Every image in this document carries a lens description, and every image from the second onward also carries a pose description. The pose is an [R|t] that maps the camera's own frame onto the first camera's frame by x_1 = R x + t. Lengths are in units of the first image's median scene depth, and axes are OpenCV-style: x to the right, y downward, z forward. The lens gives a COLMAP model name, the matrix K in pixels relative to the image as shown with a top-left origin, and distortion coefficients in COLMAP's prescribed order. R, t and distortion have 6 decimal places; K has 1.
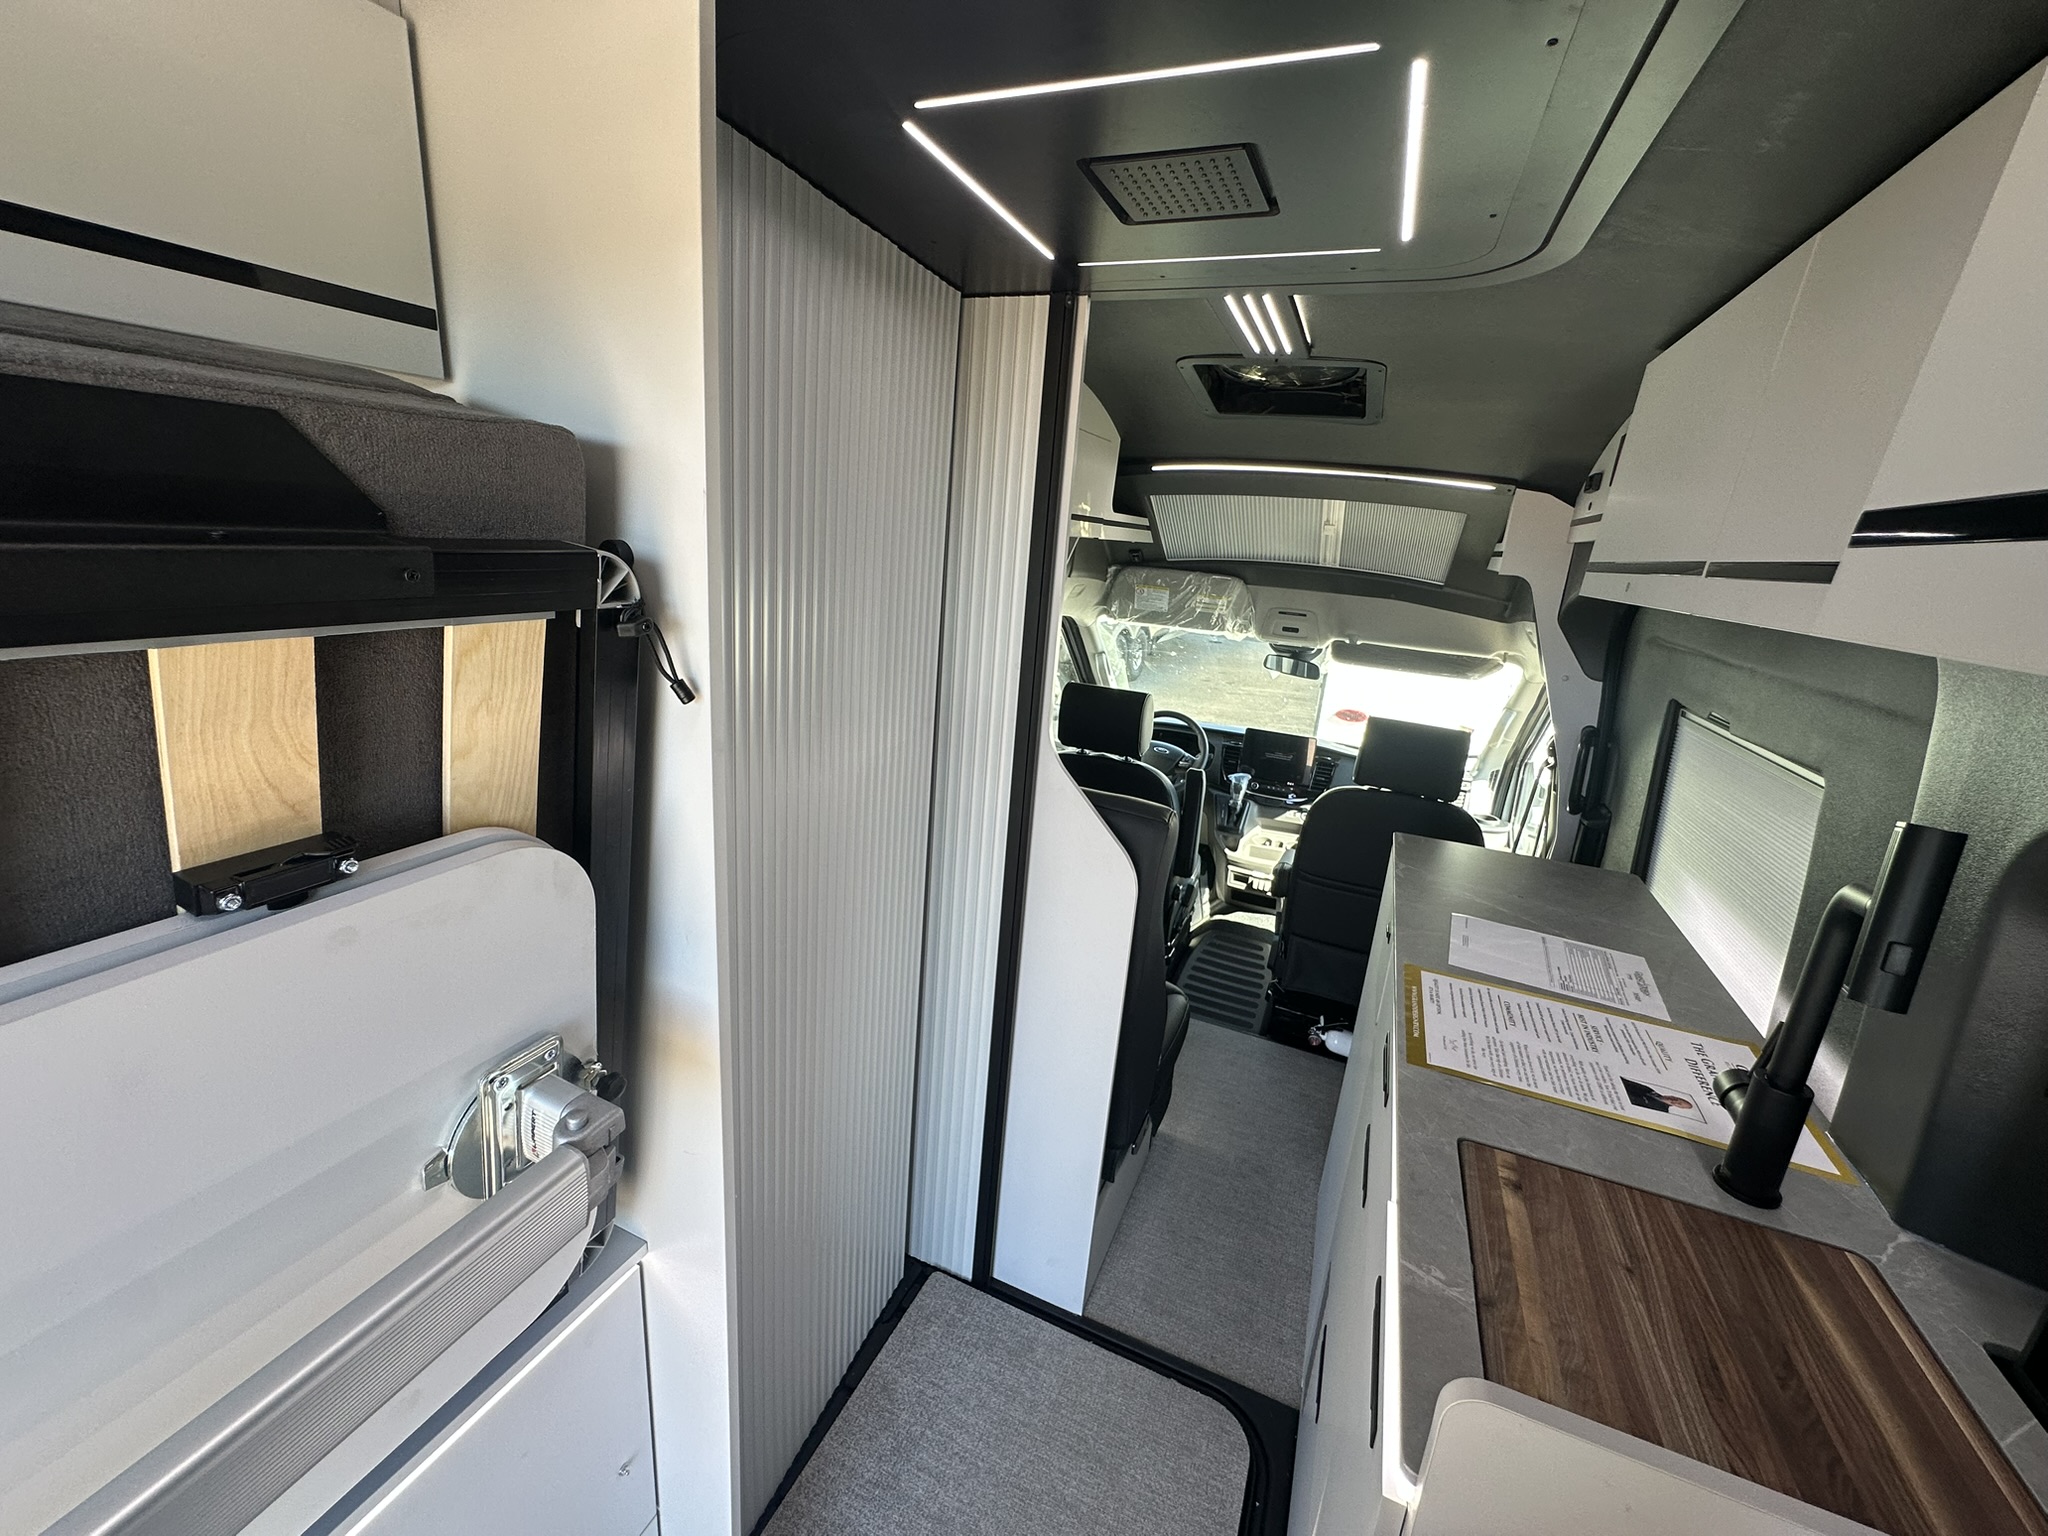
lens RADIAL K [[831.7, 0, 1016.0], [0, 831.7, 771.1], [0, 0, 1]] dist [-0.009733, 0.000386]
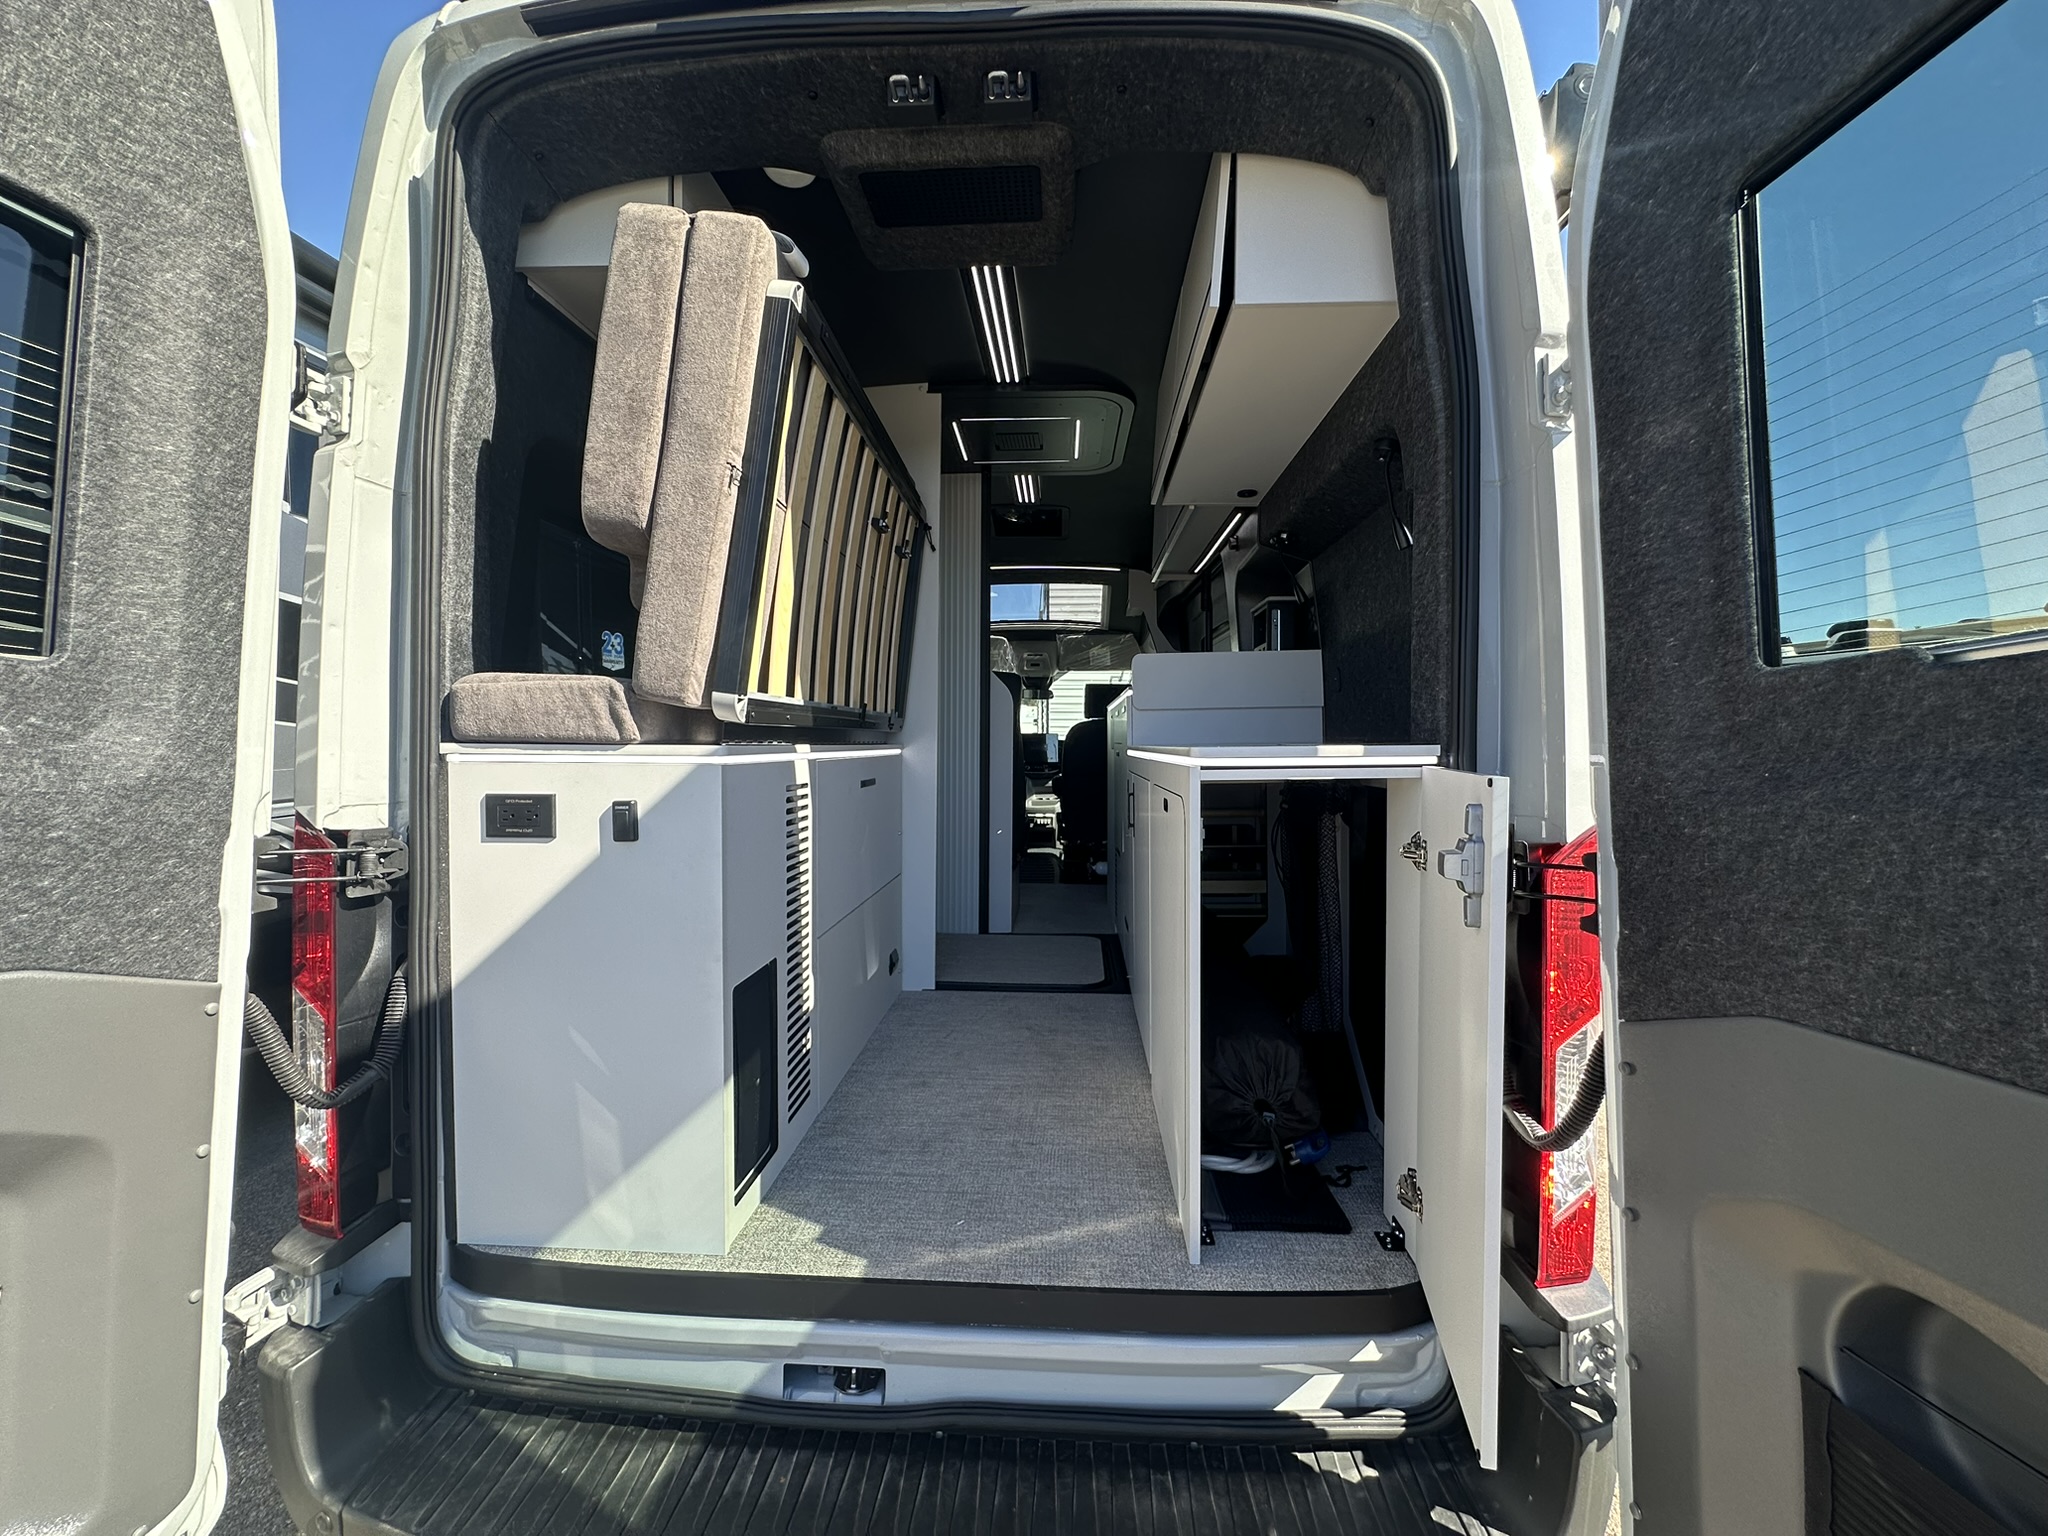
lens RADIAL K [[831.7, 0, 1016.0], [0, 831.7, 771.1], [0, 0, 1]] dist [-0.009733, 0.000386]
pose [[0.936877, -0.082379, 0.339818, -0.477330], [0.159301, 0.965693, -0.205087, 0.588407], [-0.311265, 0.246274, 0.917858, -0.810047]]
